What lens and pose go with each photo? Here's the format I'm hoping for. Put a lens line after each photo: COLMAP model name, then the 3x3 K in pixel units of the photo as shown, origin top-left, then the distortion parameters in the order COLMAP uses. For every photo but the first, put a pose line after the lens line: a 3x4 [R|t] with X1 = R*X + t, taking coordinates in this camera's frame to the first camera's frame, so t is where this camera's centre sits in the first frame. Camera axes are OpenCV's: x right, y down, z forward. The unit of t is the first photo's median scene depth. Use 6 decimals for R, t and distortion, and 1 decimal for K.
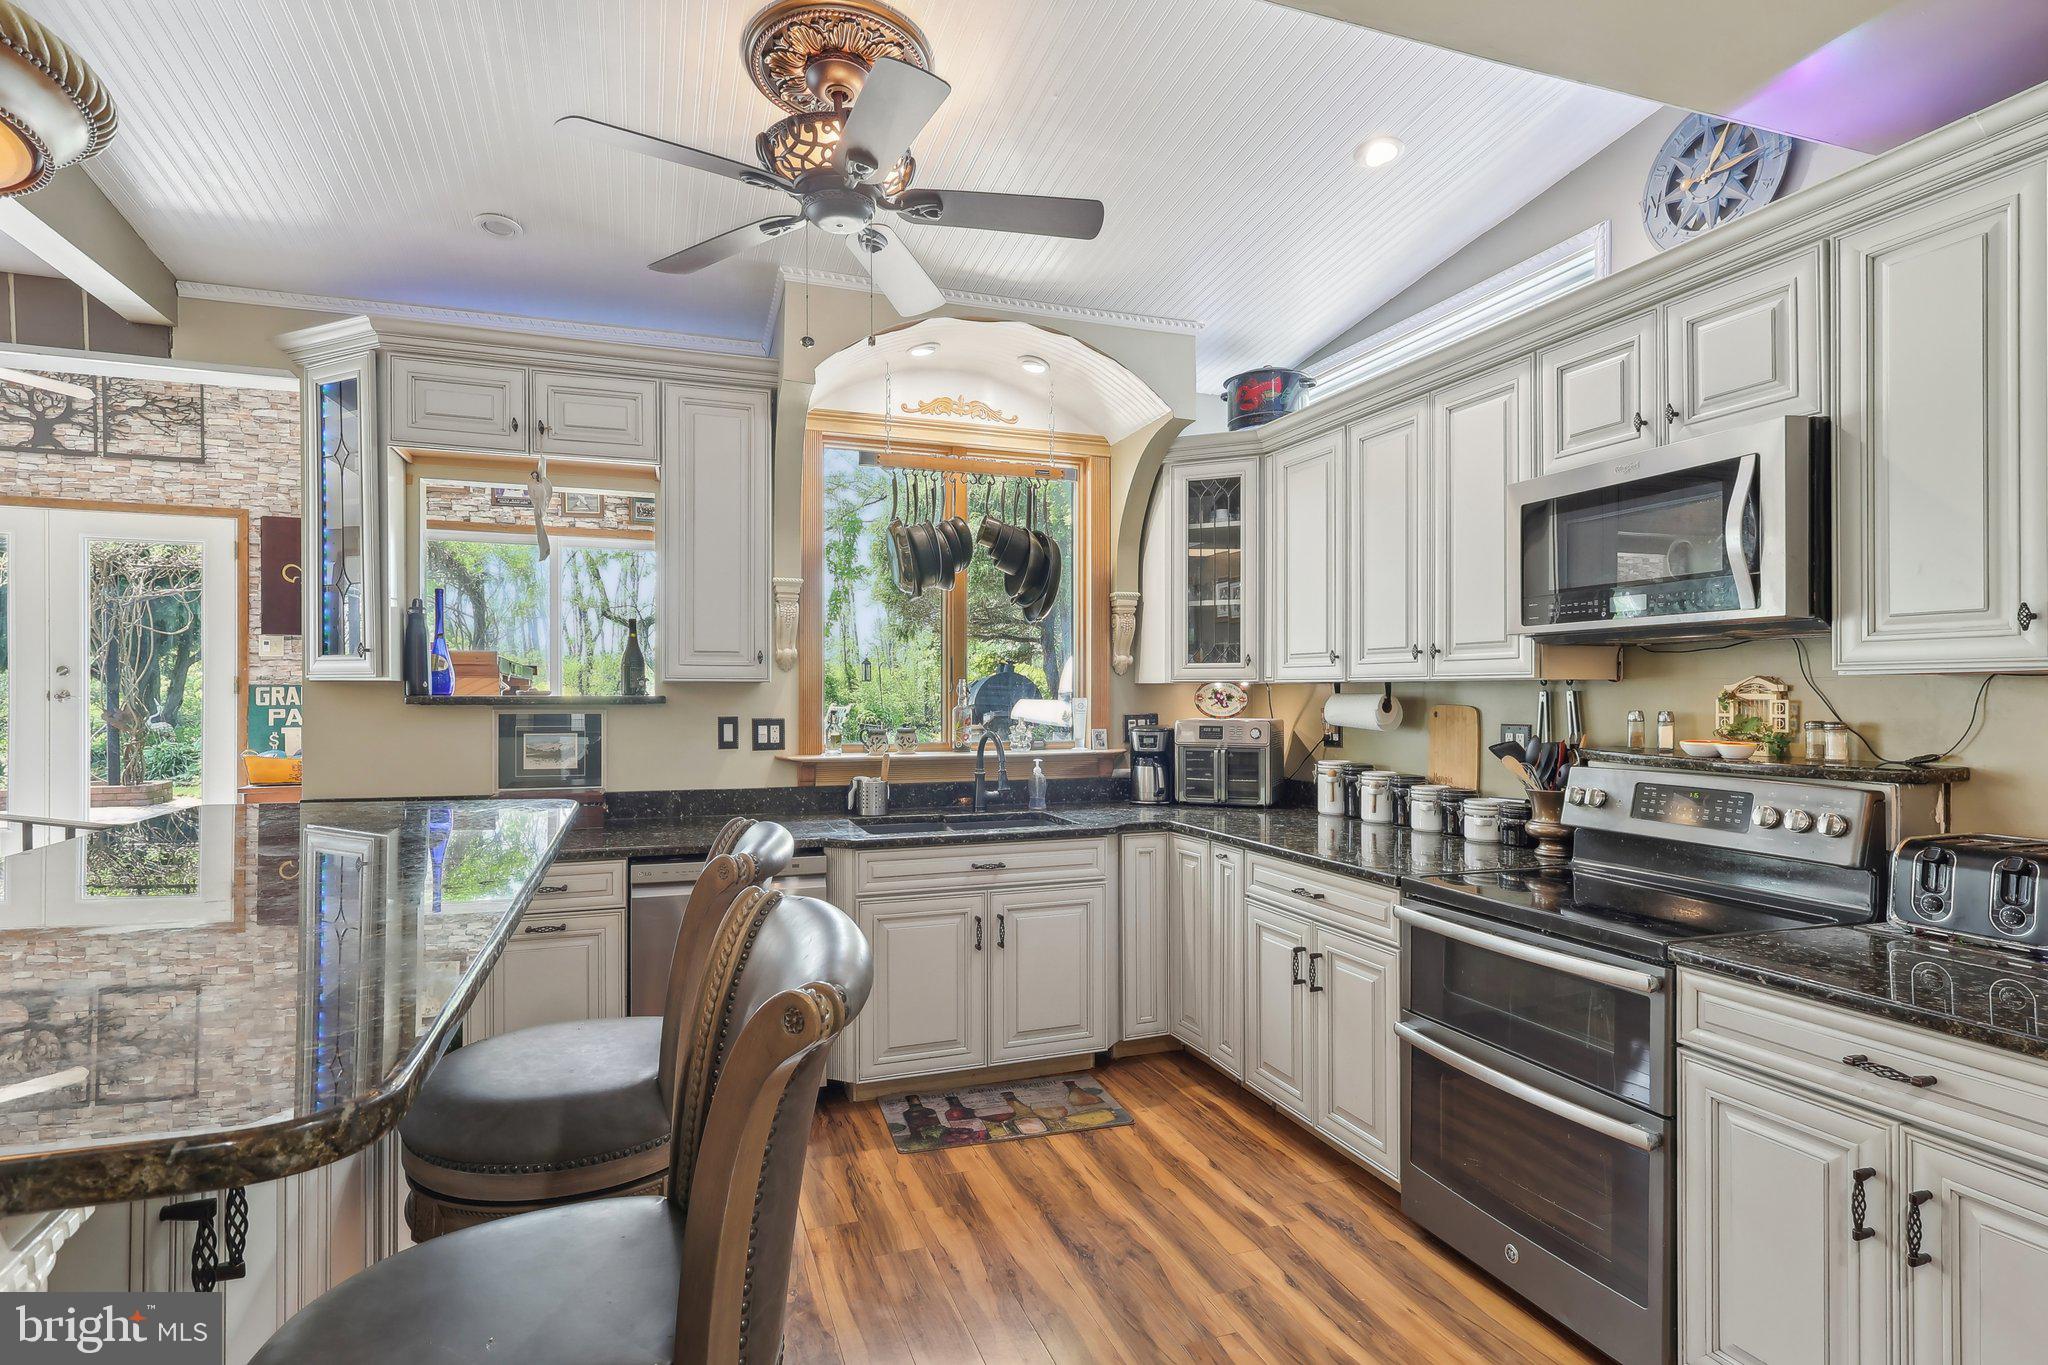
lens RADIAL K [[1056.5, 0, 1005.0], [0, 1056.5, 690.2], [0, 0, 1]] dist [0.010584, 0.000216]
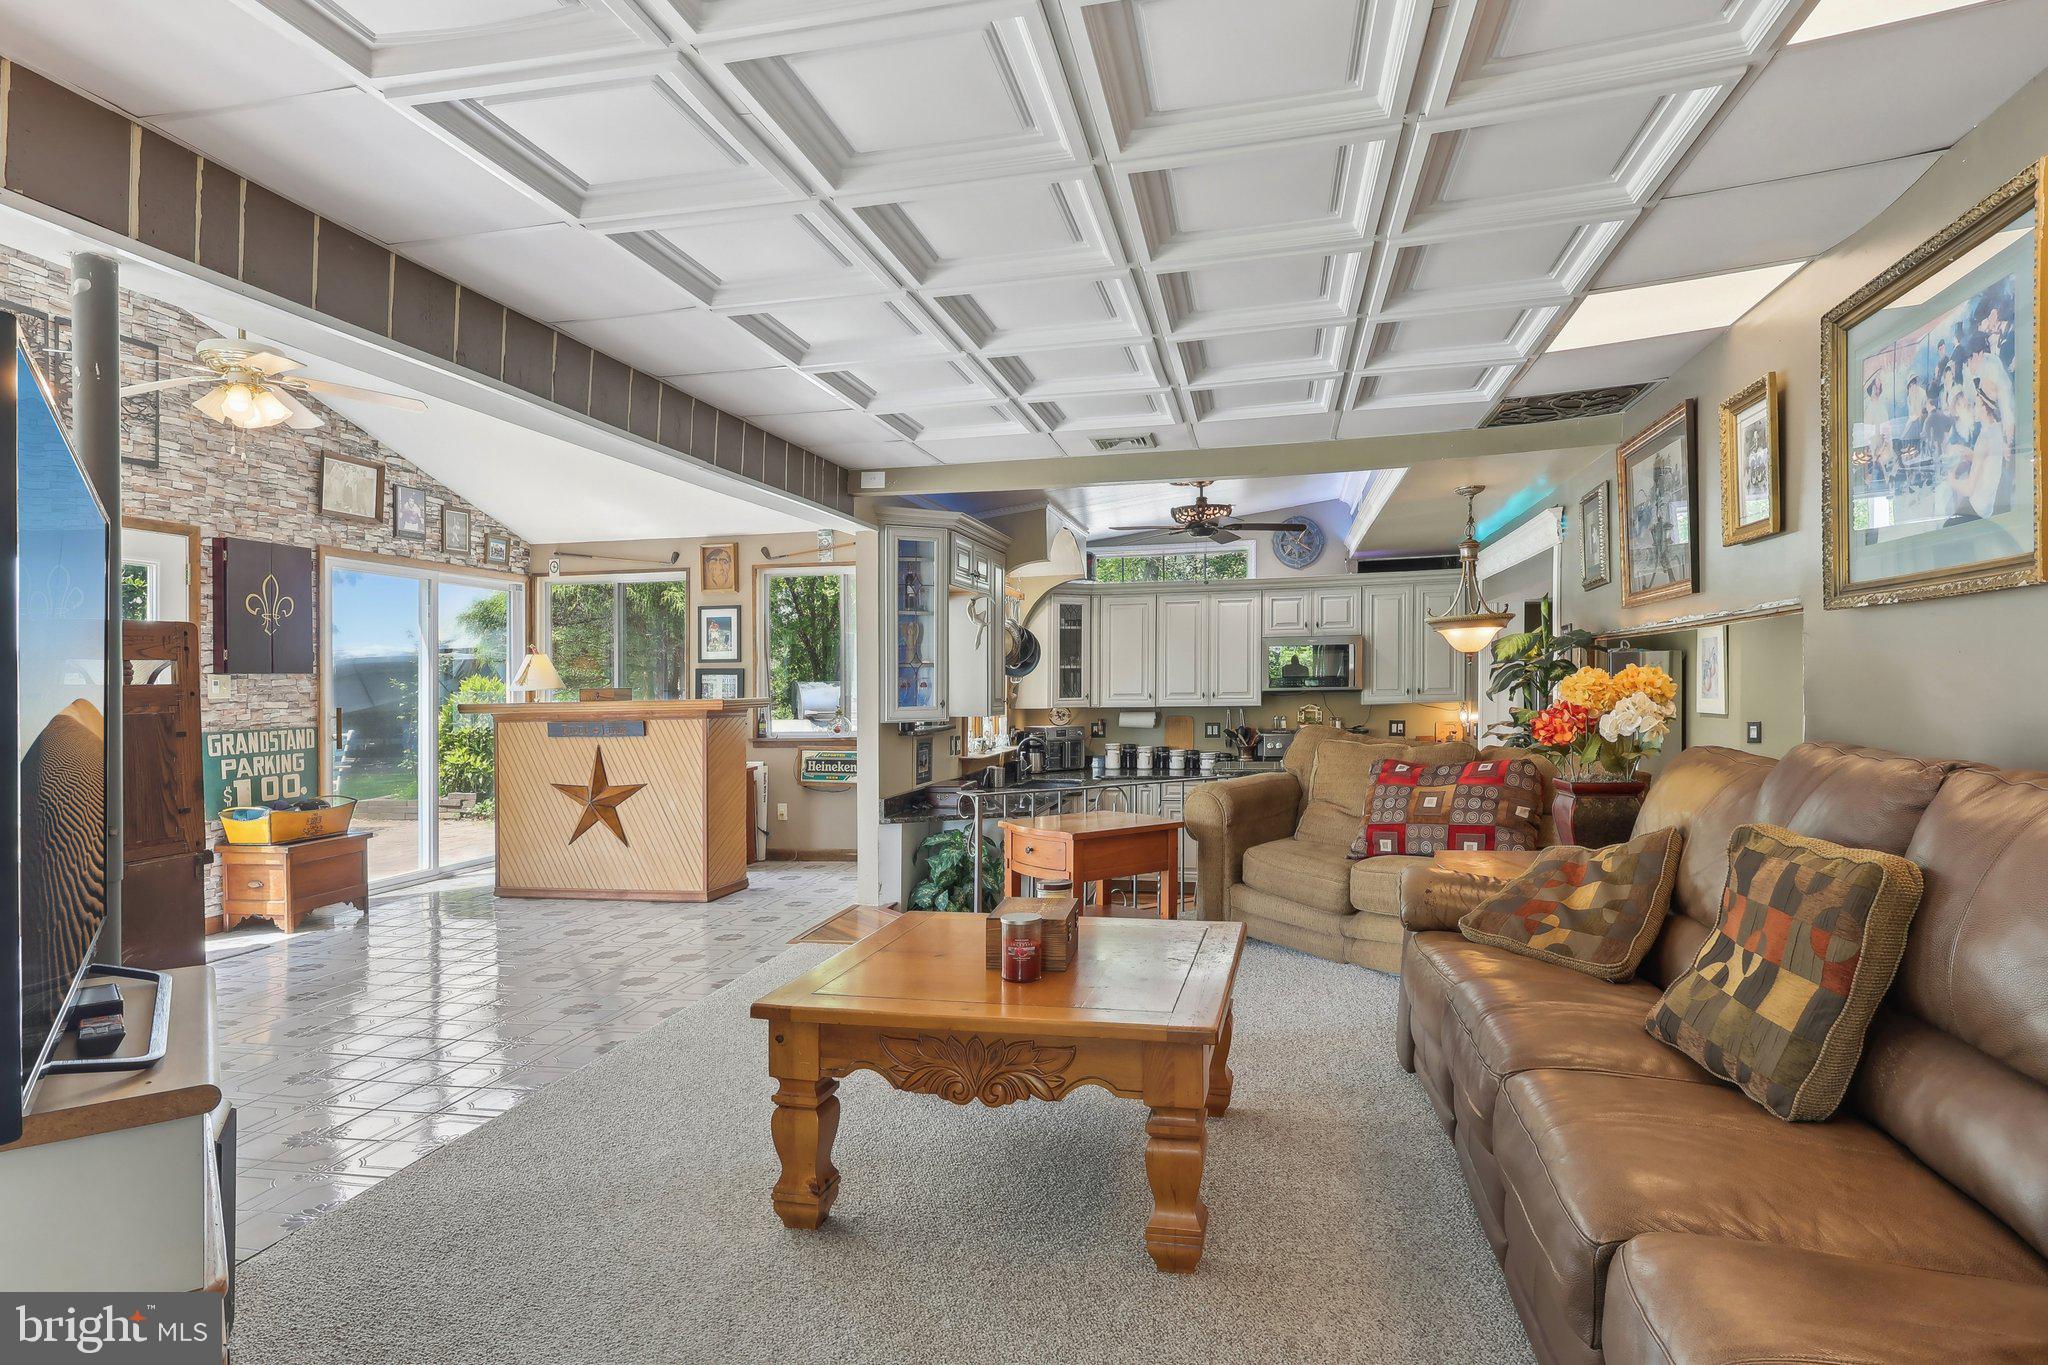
lens RADIAL K [[1137.2, 0, 1007.1], [0, 1137.2, 684.3], [0, 0, 1]] dist [0.006299, -0.000819]
pose [[0.545664, -0.006286, 0.837980, -1.919528], [0.012685, 0.999919, -0.000760, -0.059929], [-0.837908, 0.011044, 0.545700, -0.069713]]
